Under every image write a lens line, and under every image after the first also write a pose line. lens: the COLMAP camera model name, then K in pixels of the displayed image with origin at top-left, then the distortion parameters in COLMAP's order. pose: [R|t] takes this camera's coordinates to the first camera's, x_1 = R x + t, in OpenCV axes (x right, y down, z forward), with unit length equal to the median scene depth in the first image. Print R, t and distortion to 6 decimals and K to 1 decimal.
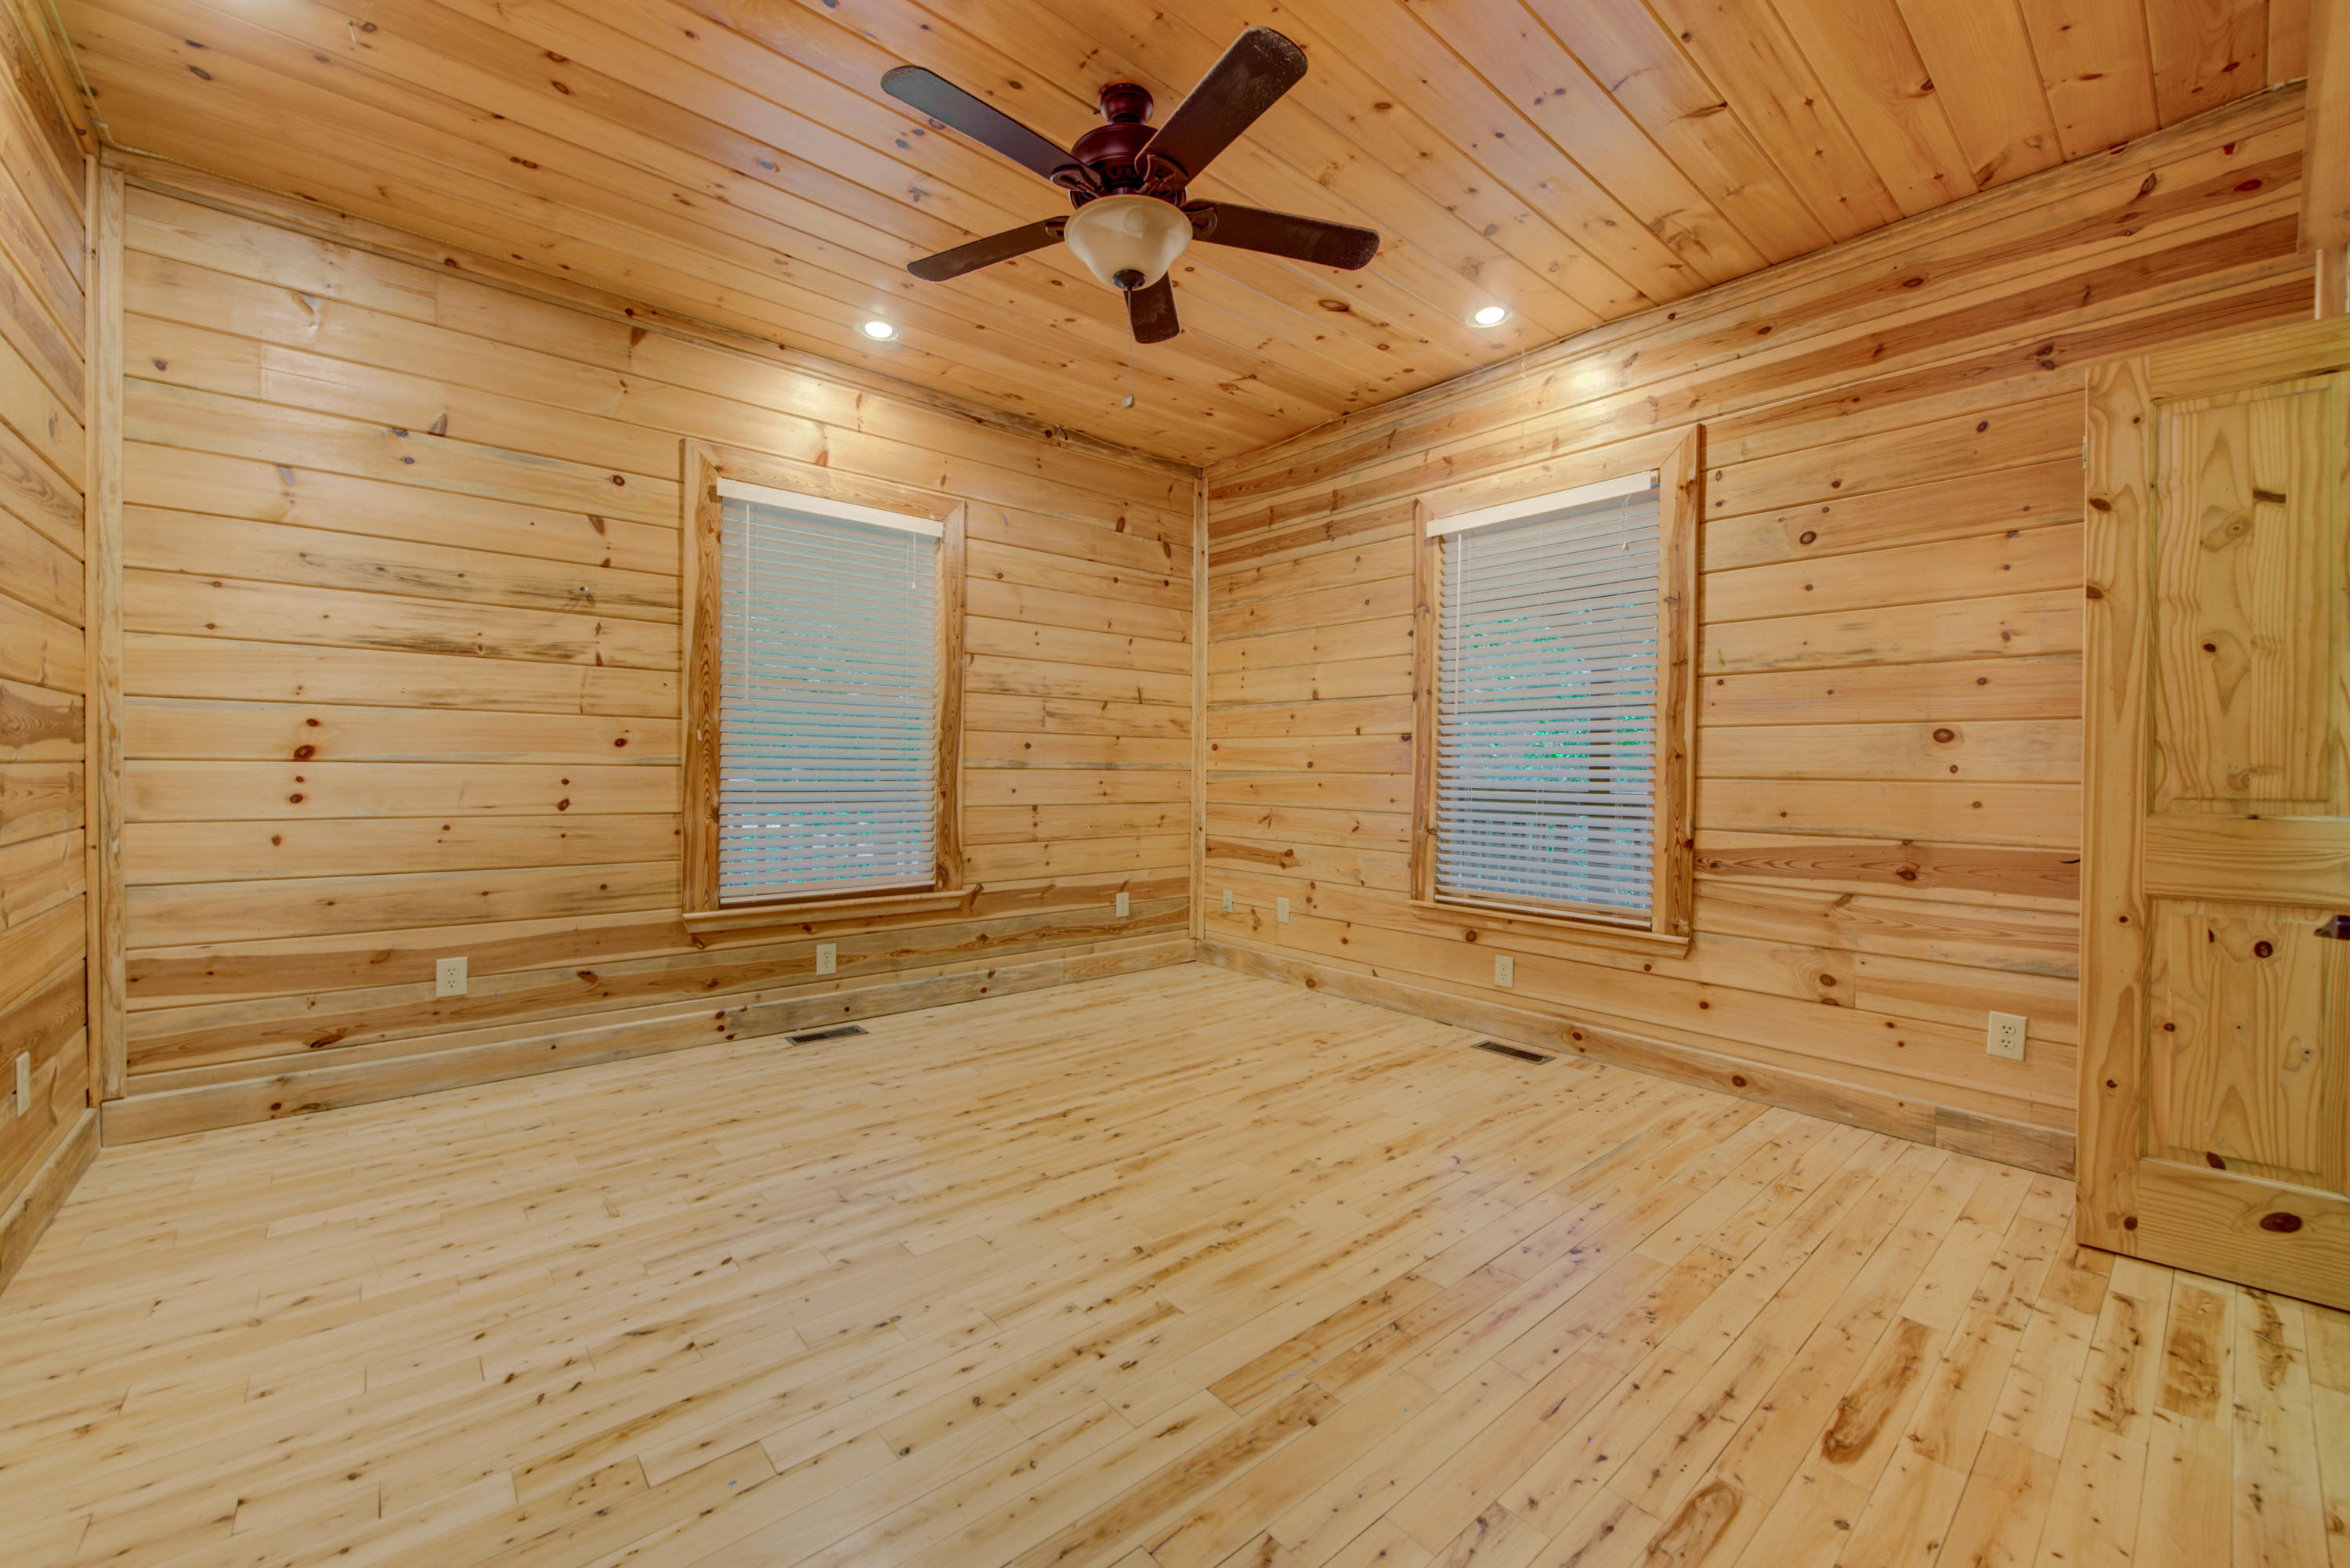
lens RADIAL K [[920.7, 0, 1174.0], [0, 920.7, 780.0], [0, 0, 1]] dist [0.002320, -0.000962]
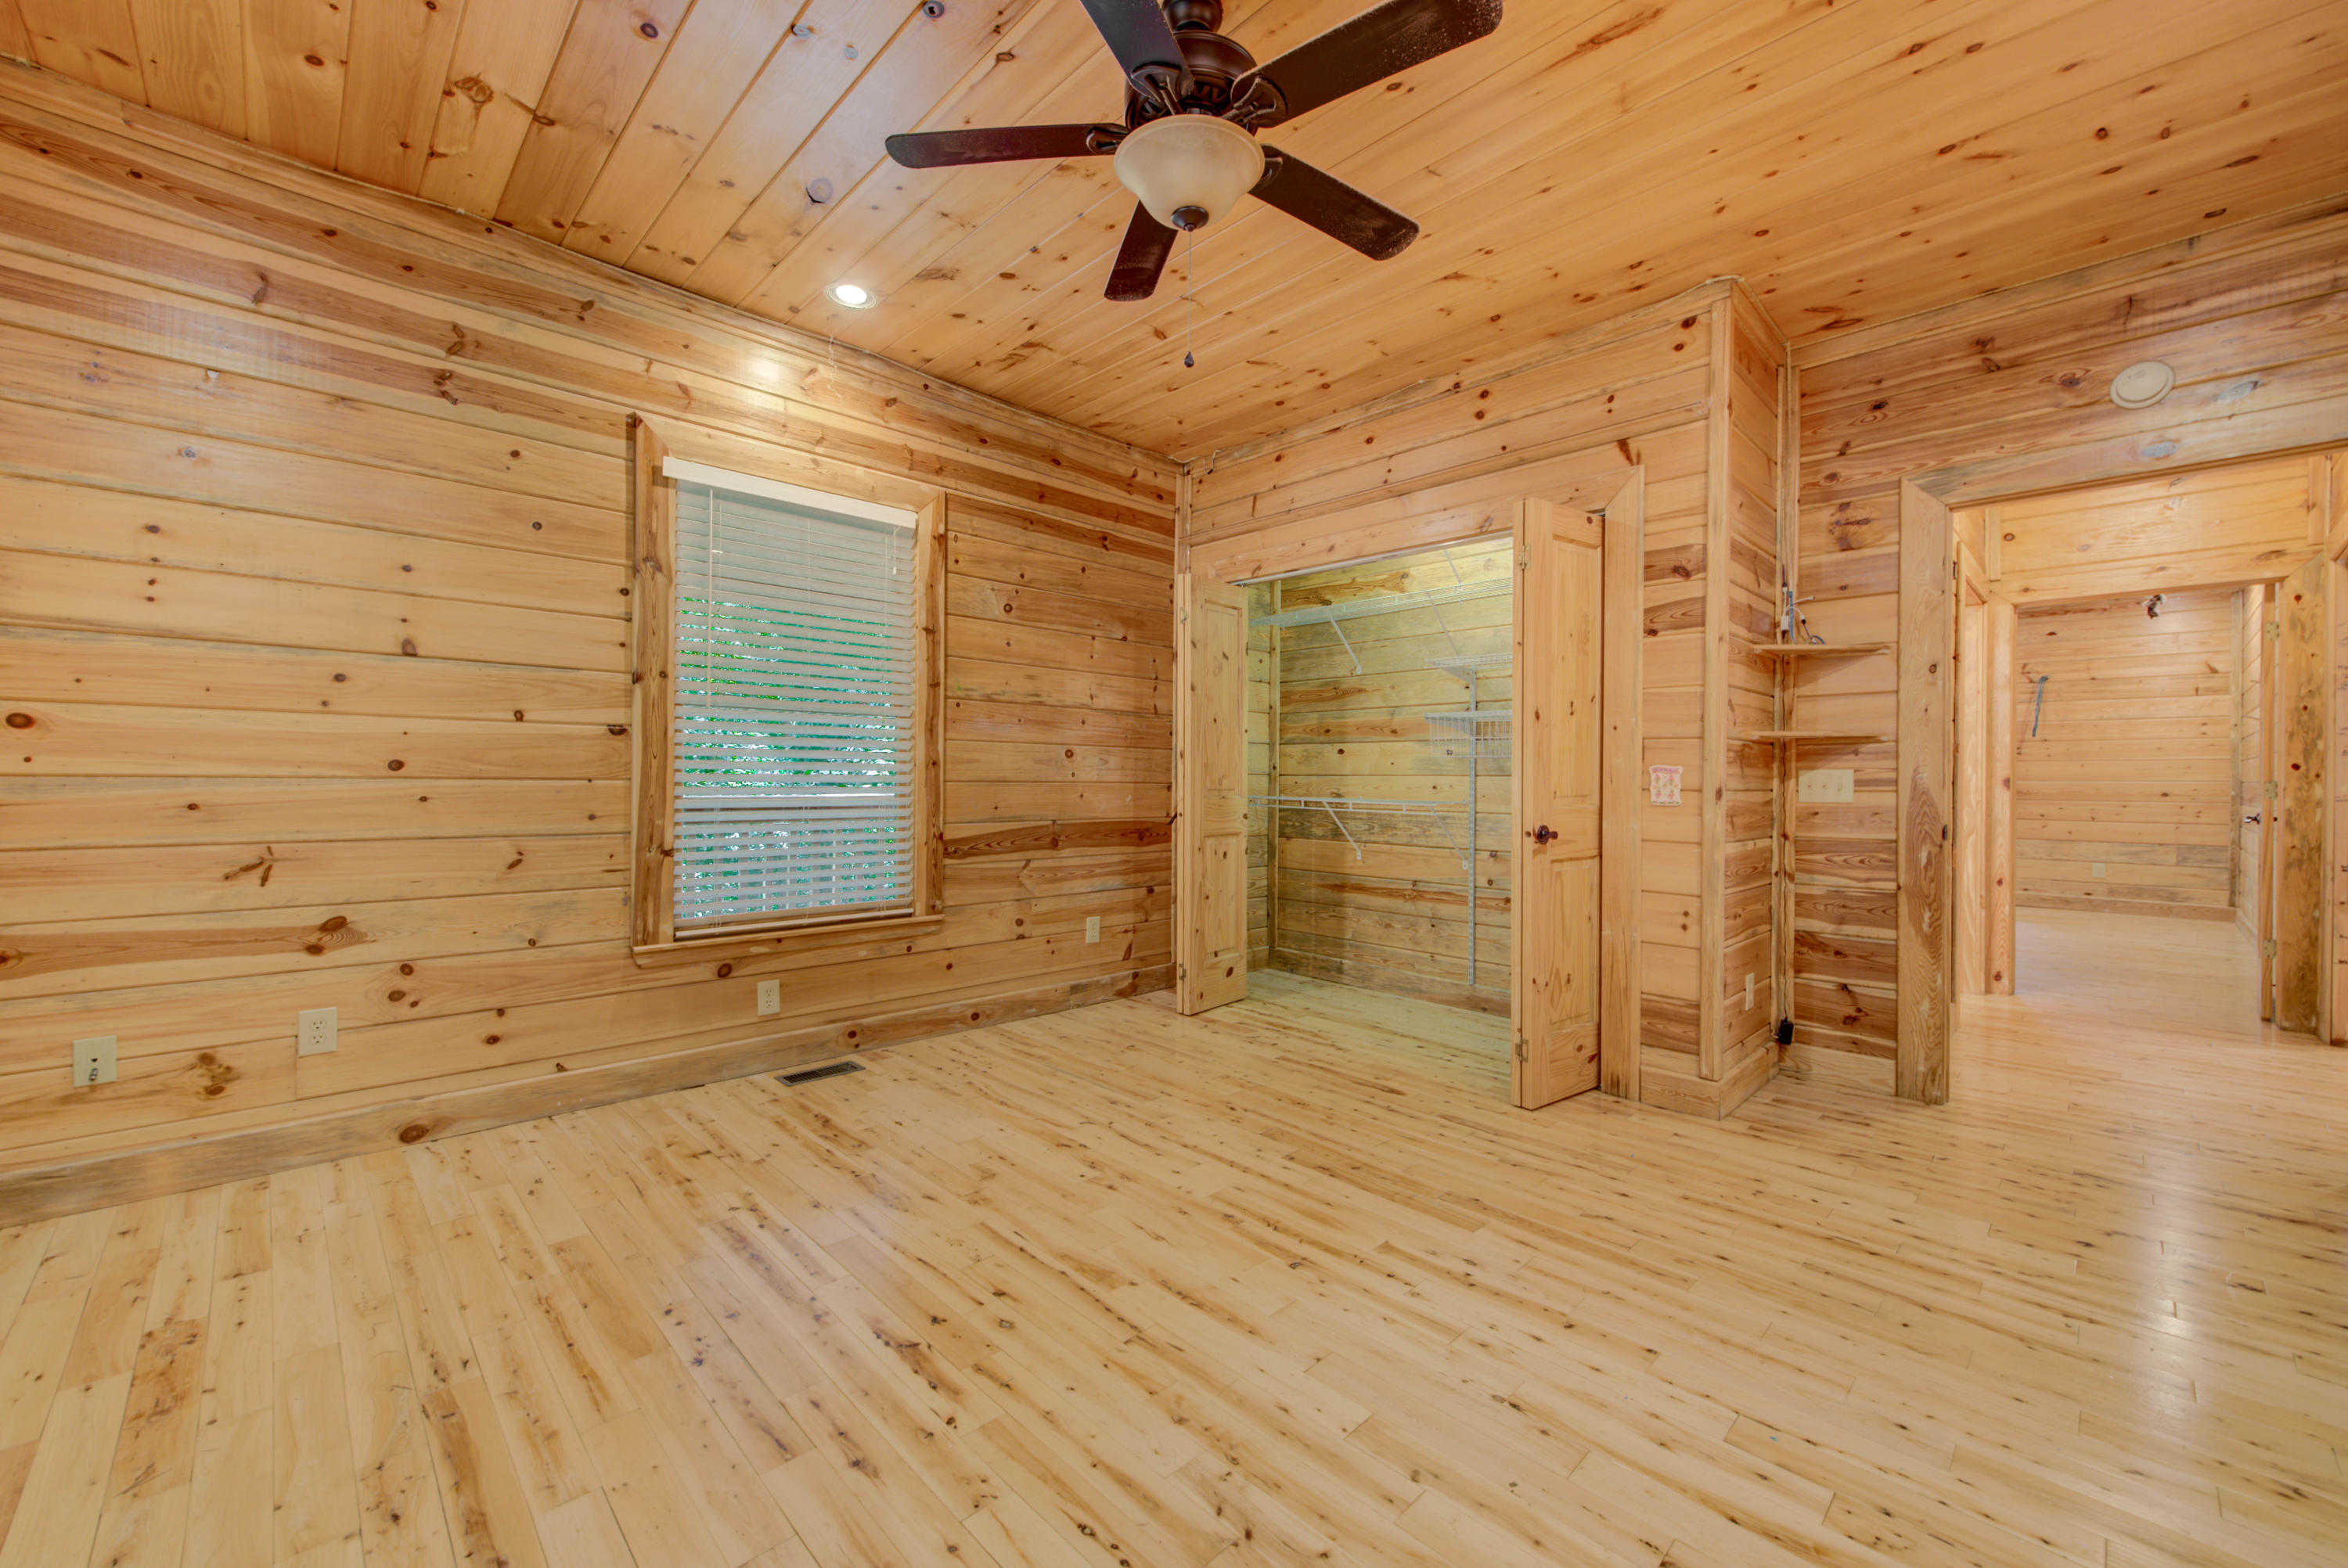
lens RADIAL K [[919.9, 0, 1174.6], [0, 919.9, 780.5], [0, 0, 1]] dist [0.002320, -0.000962]
pose [[-0.055254, -0.013223, 0.998385, -0.686013], [0.002245, 0.999908, 0.013368, -0.019977], [-0.998470, 0.002980, -0.055219, 0.795026]]
